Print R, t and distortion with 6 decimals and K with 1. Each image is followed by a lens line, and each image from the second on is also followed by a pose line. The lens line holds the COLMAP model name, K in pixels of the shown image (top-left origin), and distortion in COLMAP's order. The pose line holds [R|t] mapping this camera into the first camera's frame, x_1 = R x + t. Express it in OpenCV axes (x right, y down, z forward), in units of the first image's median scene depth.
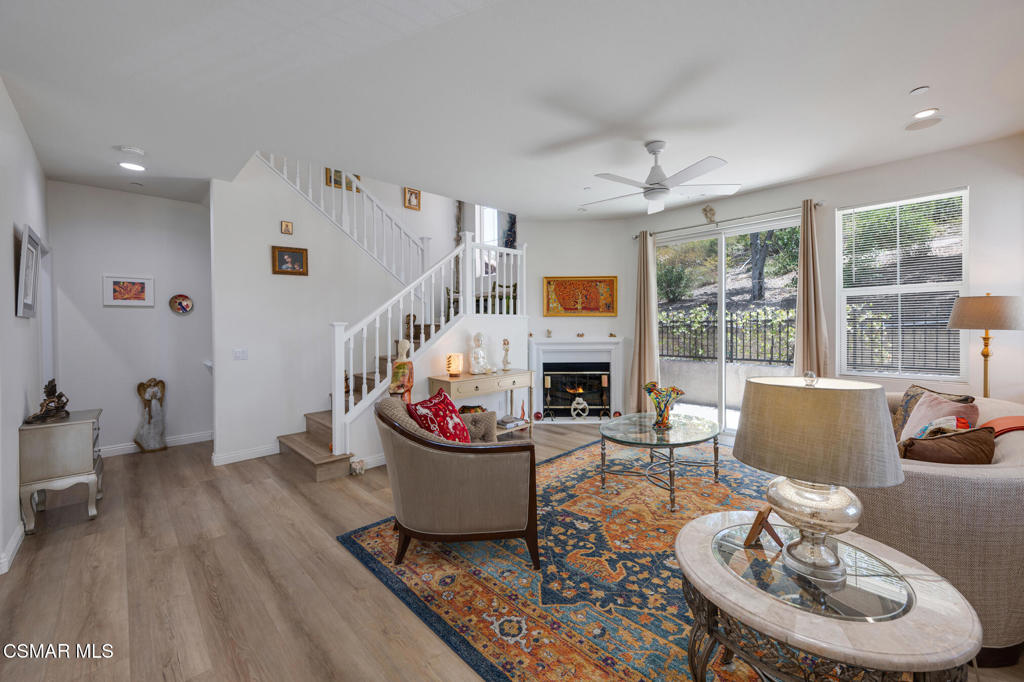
lens RADIAL K [[408.7, 0, 513.5], [0, 408.7, 332.0], [0, 0, 1]] dist [-0.001180, -0.000232]
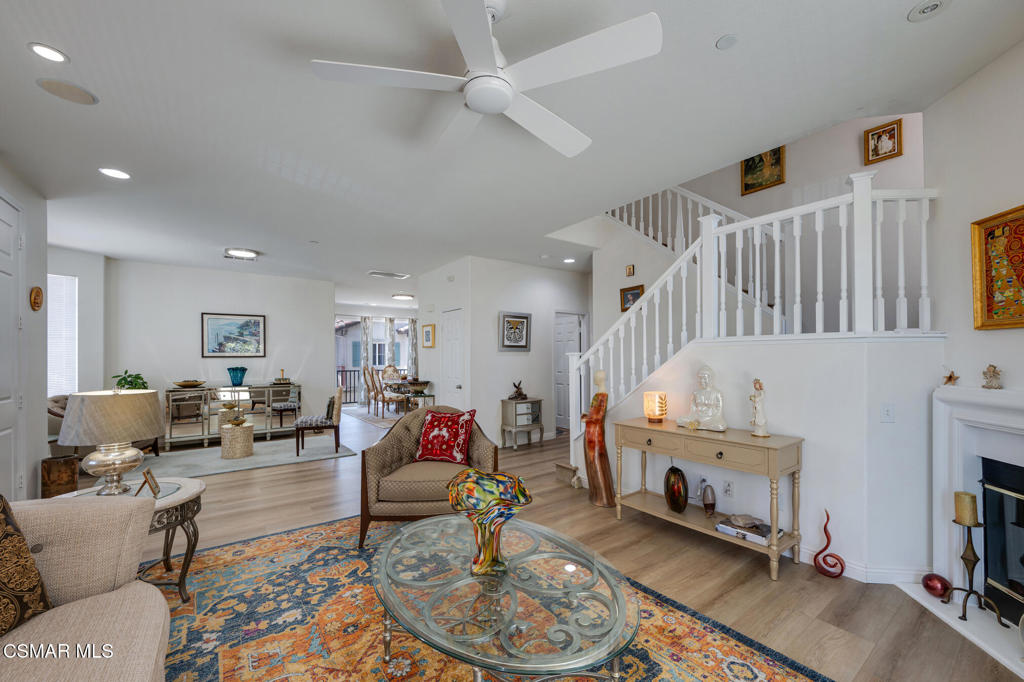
lens RADIAL K [[407.0, 0, 514.0], [0, 407.0, 354.5], [0, 0, 1]] dist [-0.000982, 0.000196]
pose [[-0.127032, 0.001573, -0.991897, 0.496450], [-0.010380, 0.999942, 0.002915, -0.012752], [0.991844, 0.010667, -0.127009, 0.644795]]
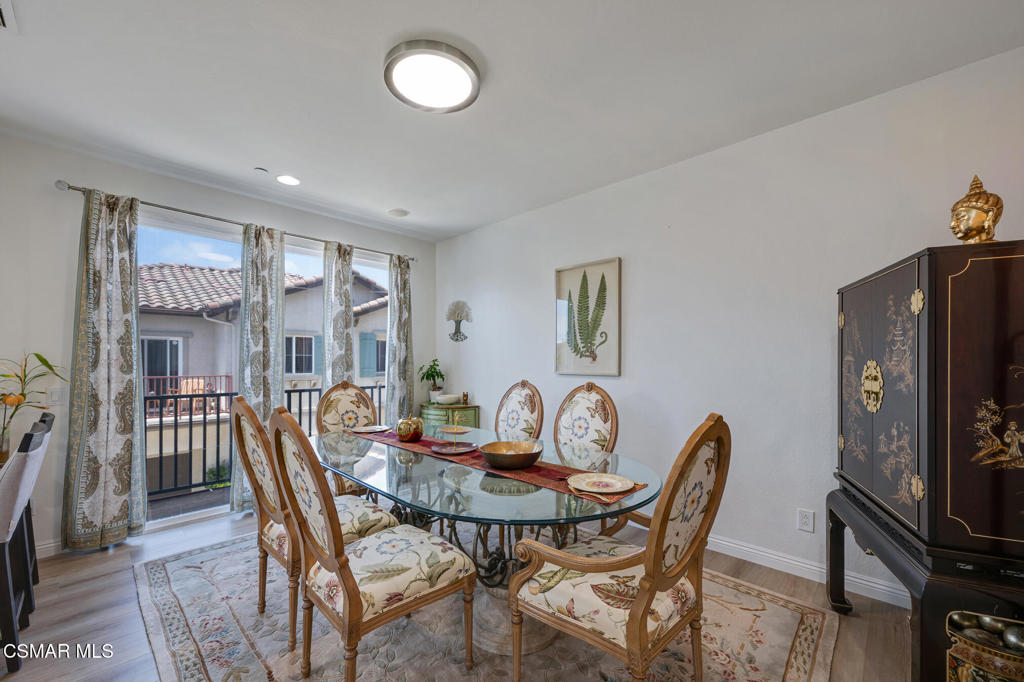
lens RADIAL K [[404.0, 0, 513.0], [0, 404.0, 361.6], [0, 0, 1]] dist [-0.000782, 0.000024]
pose [[0.048273, 0.008296, -0.998800, -0.803873], [-0.016880, 0.999829, 0.007489, 0.011464], [0.998692, 0.016498, 0.048405, 0.002303]]
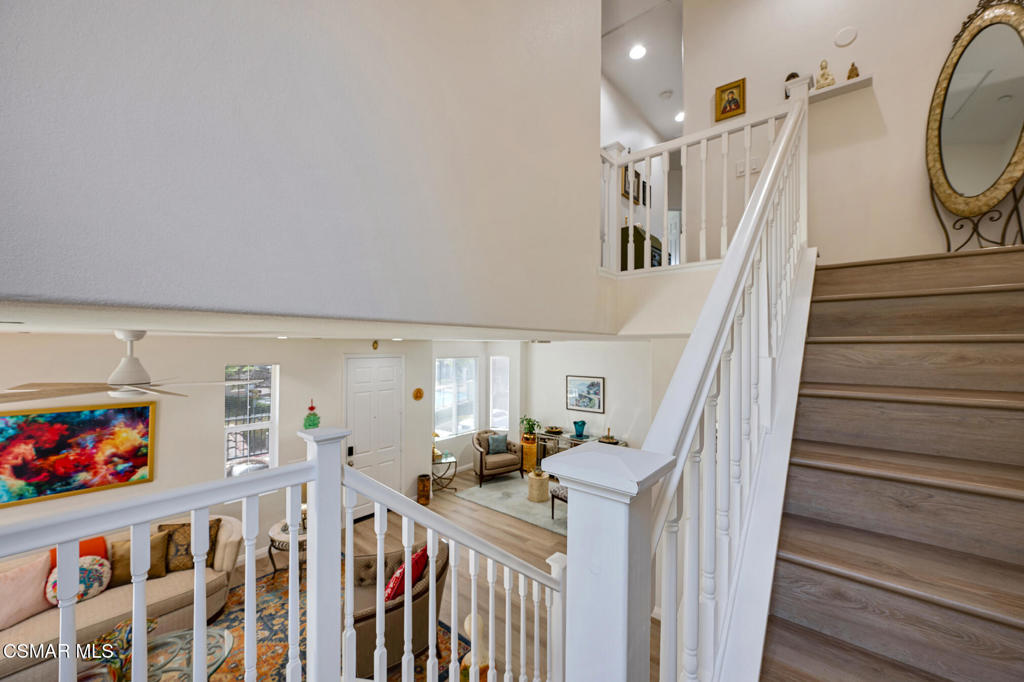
lens RADIAL K [[400.5, 0, 512.0], [0, 400.5, 341.0], [0, 0, 1]] dist [0.000826, 0.000058]
pose [[-0.996002, 0.003843, -0.089252, -0.224664], [0.002946, 0.999944, 0.010181, -0.274354], [0.089287, 0.009878, -0.995957, 1.118781]]
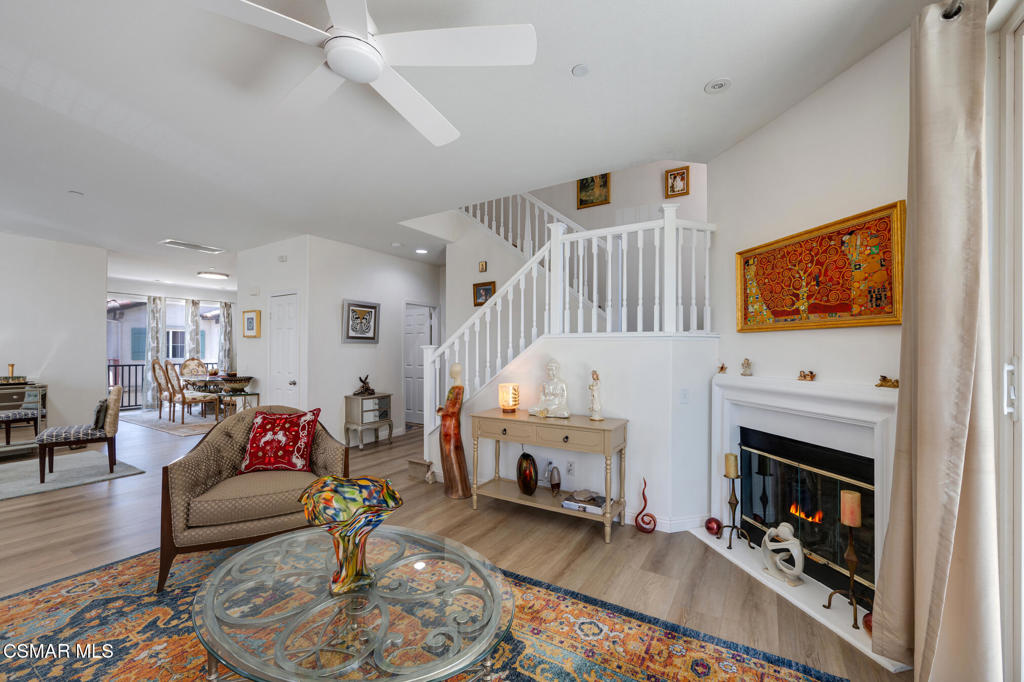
lens RADIAL K [[406.4, 0, 515.4], [0, 406.4, 347.8], [0, 0, 1]] dist [0.000056, 0.000079]
pose [[0.252173, 0.003801, -0.967675, 0.490131], [-0.020583, 0.999787, -0.001436, -0.013163], [0.967463, 0.020280, 0.252198, 0.624802]]
